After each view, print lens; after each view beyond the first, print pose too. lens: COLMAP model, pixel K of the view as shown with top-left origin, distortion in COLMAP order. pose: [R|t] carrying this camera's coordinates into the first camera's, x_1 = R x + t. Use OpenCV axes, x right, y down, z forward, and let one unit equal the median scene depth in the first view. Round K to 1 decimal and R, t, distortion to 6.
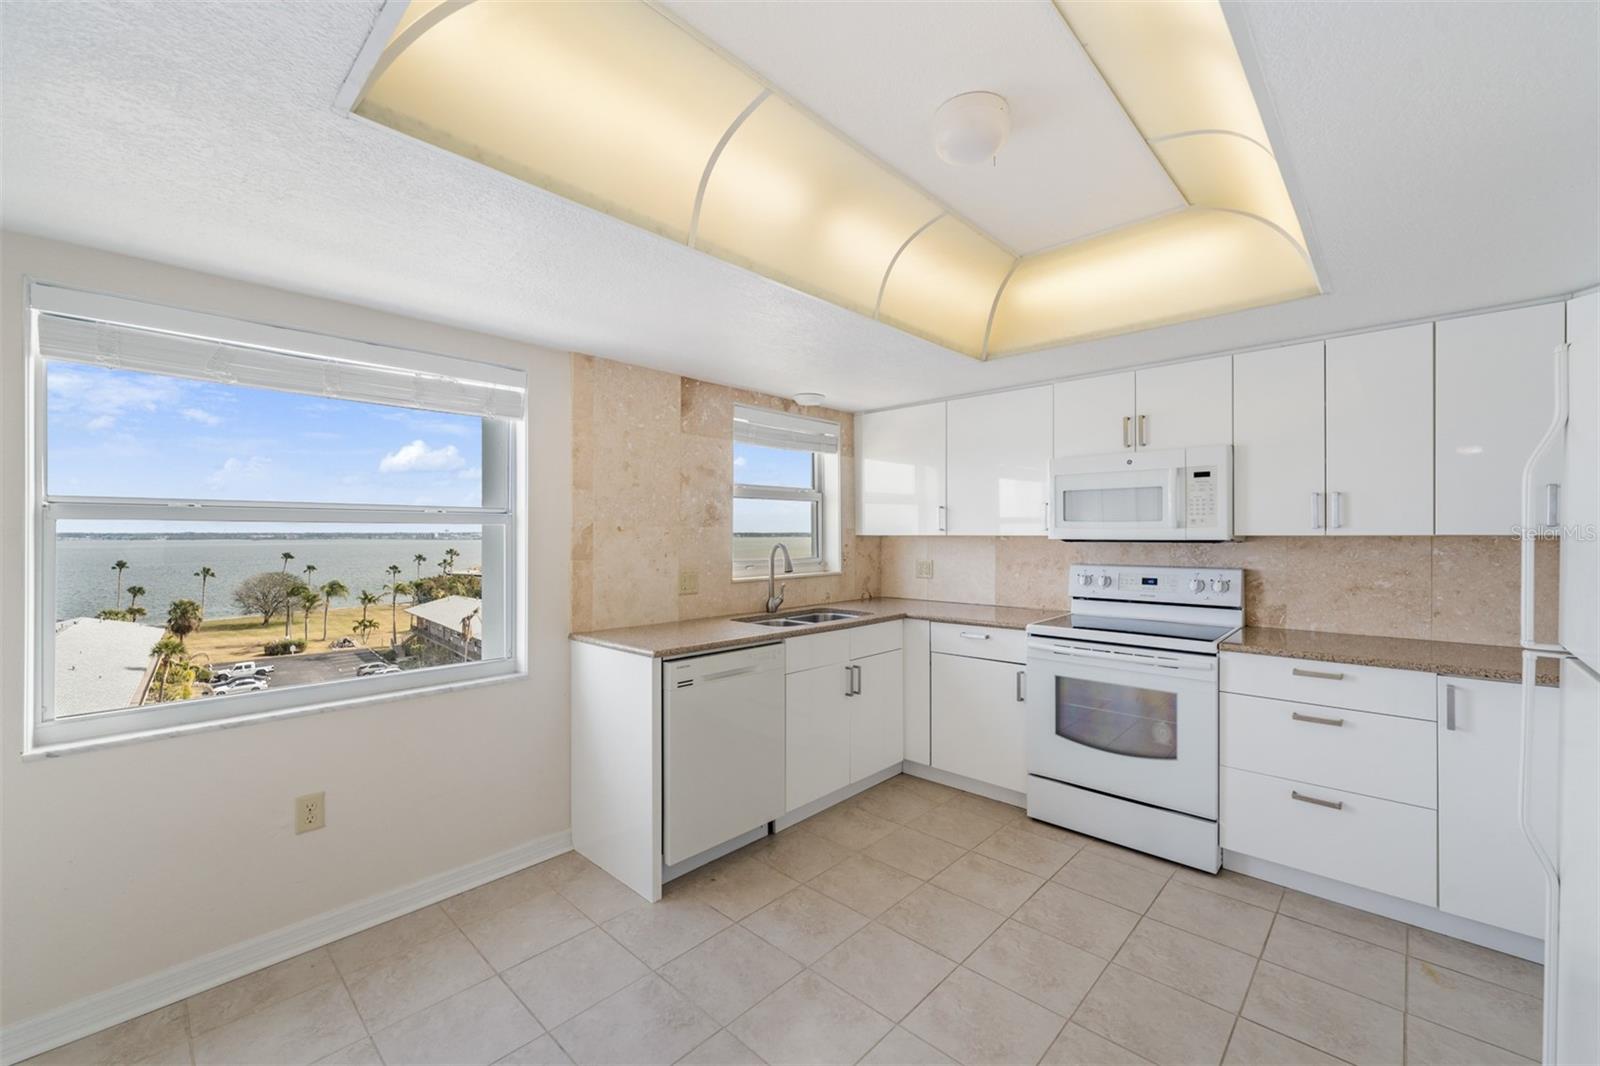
lens RADIAL K [[646.9, 0, 804.3], [0, 646.9, 529.7], [0, 0, 1]] dist [0.001873, 0.000162]
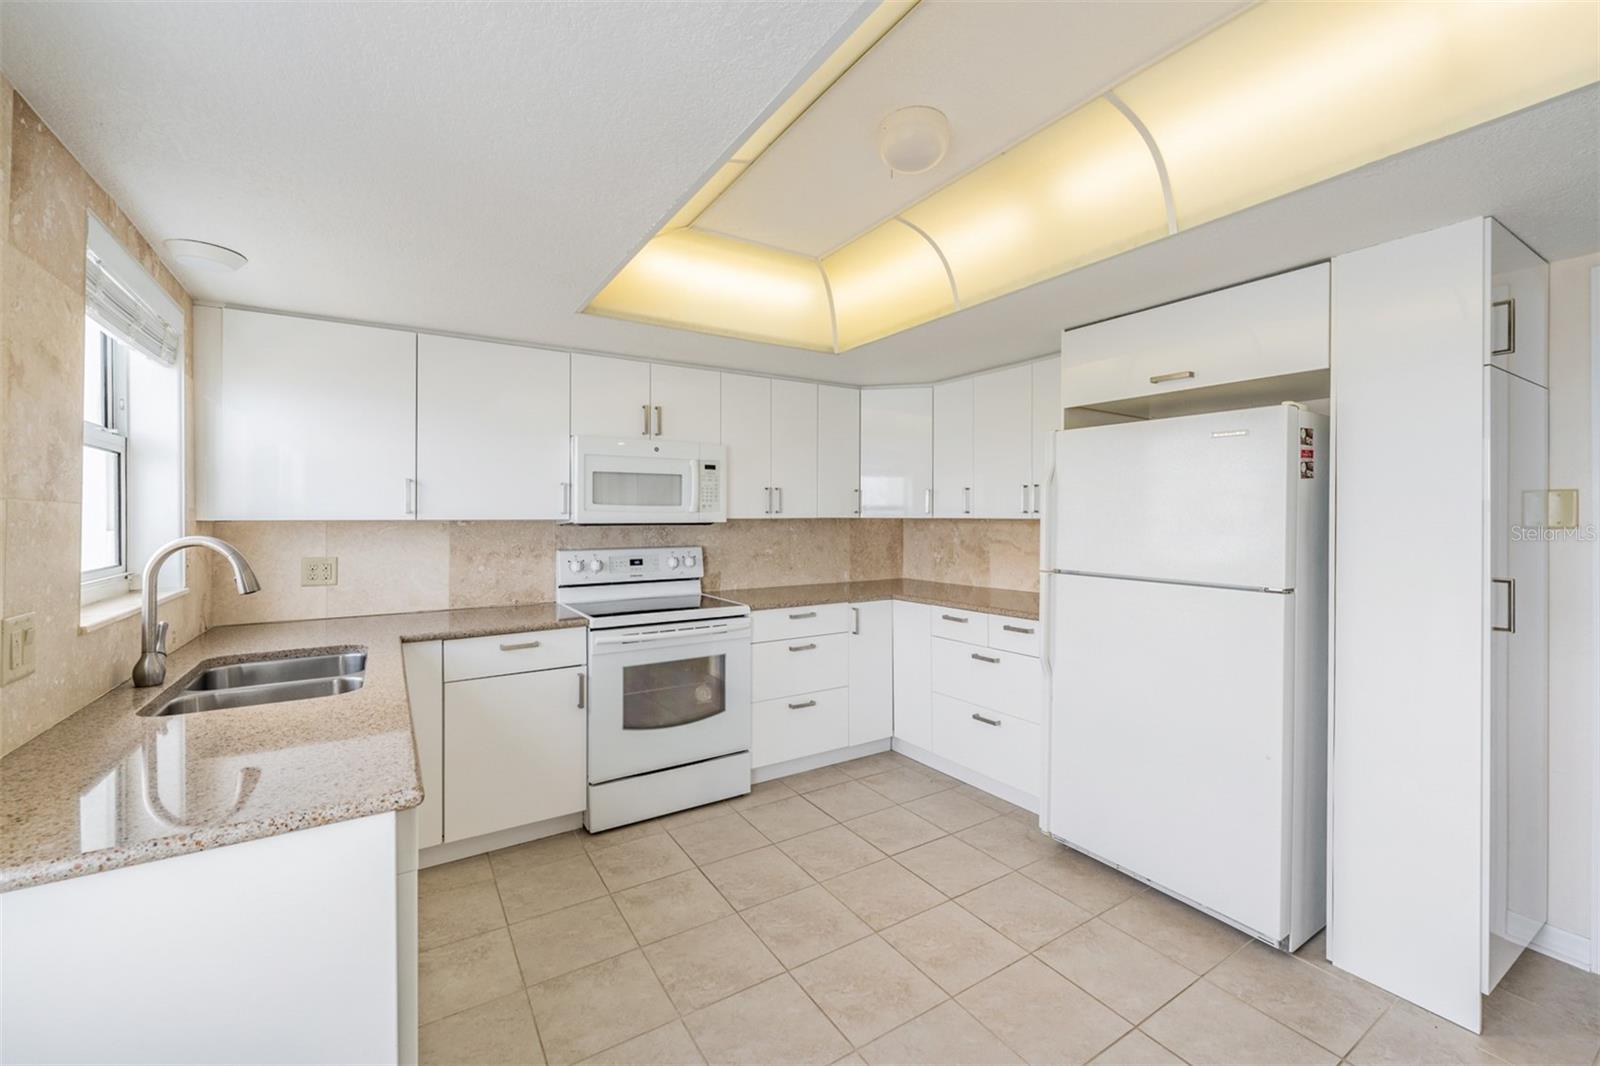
lens RADIAL K [[650.1, 0, 800.1], [0, 650.1, 513.3], [0, 0, 1]] dist [0.000759, -0.000010]
pose [[0.251254, 0.005520, 0.967905, -0.471071], [-0.004550, 0.999979, -0.004522, 0.003436], [-0.967910, -0.003268, 0.251274, 0.515777]]
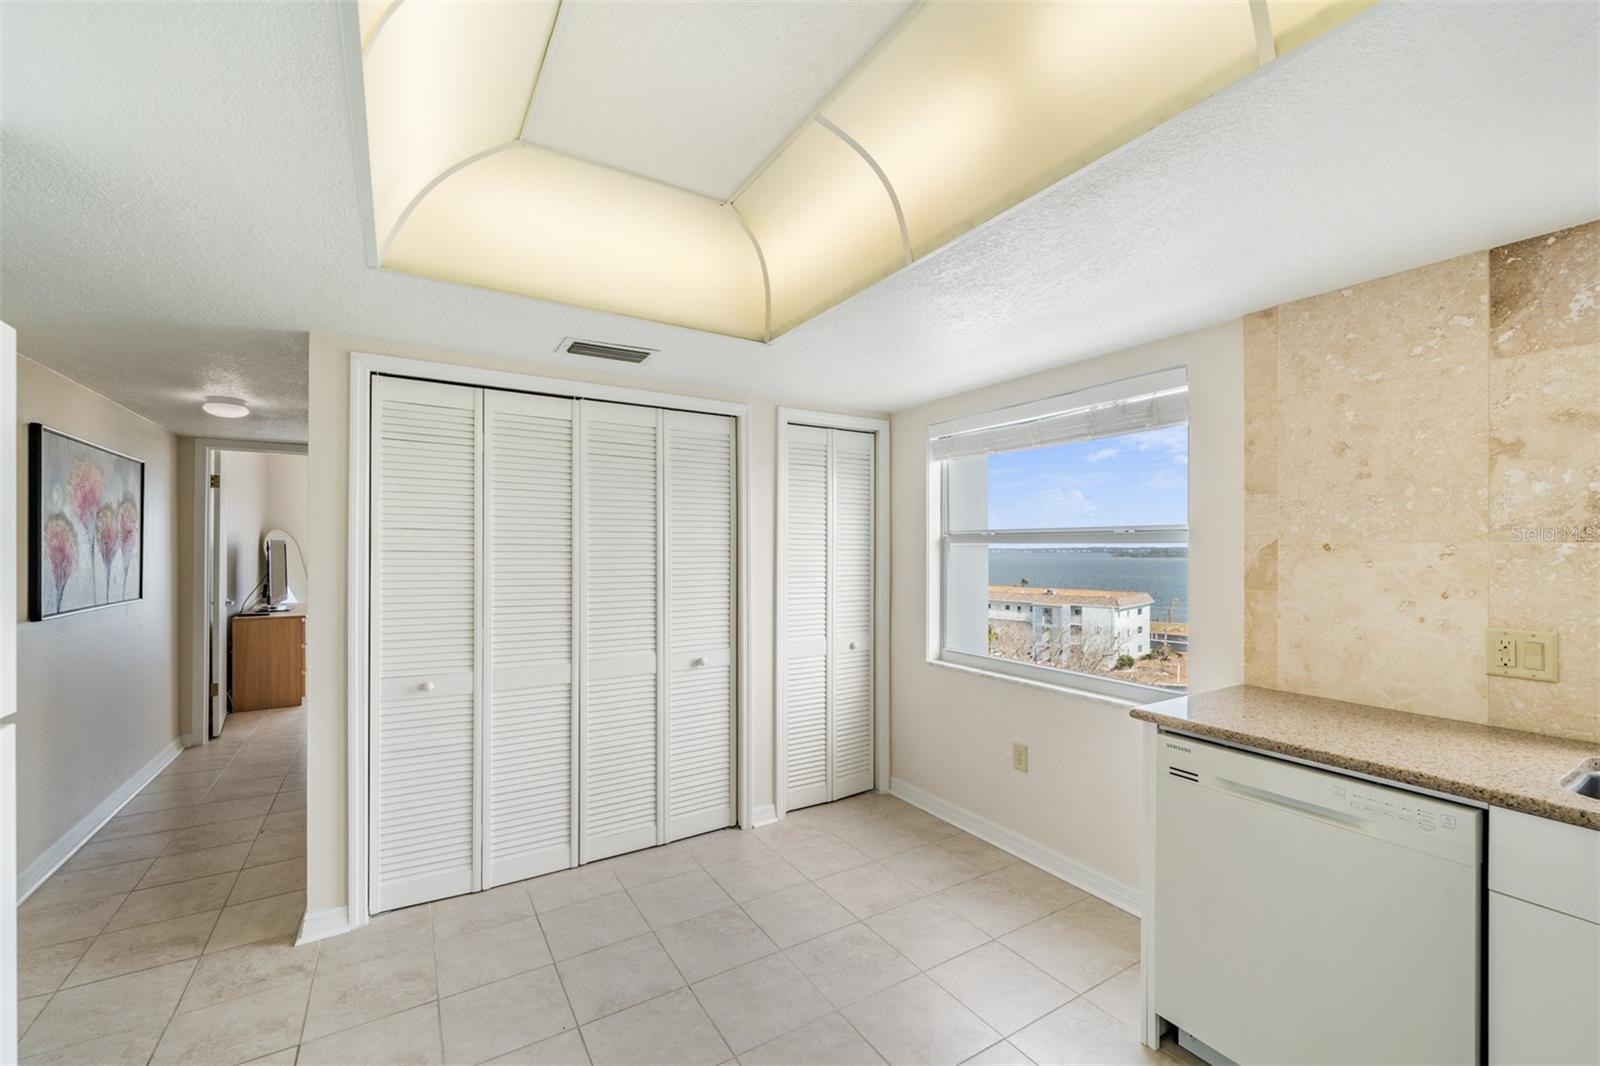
lens RADIAL K [[654.7, 0, 795.2], [0, 654.7, 541.7], [0, 0, 1]] dist [-0.000173, 0.000152]
pose [[-0.270633, -0.008923, -0.962641, 0.497089], [0.004185, 0.999937, -0.010445, -0.002369], [0.962673, -0.006855, -0.270579, 0.660257]]
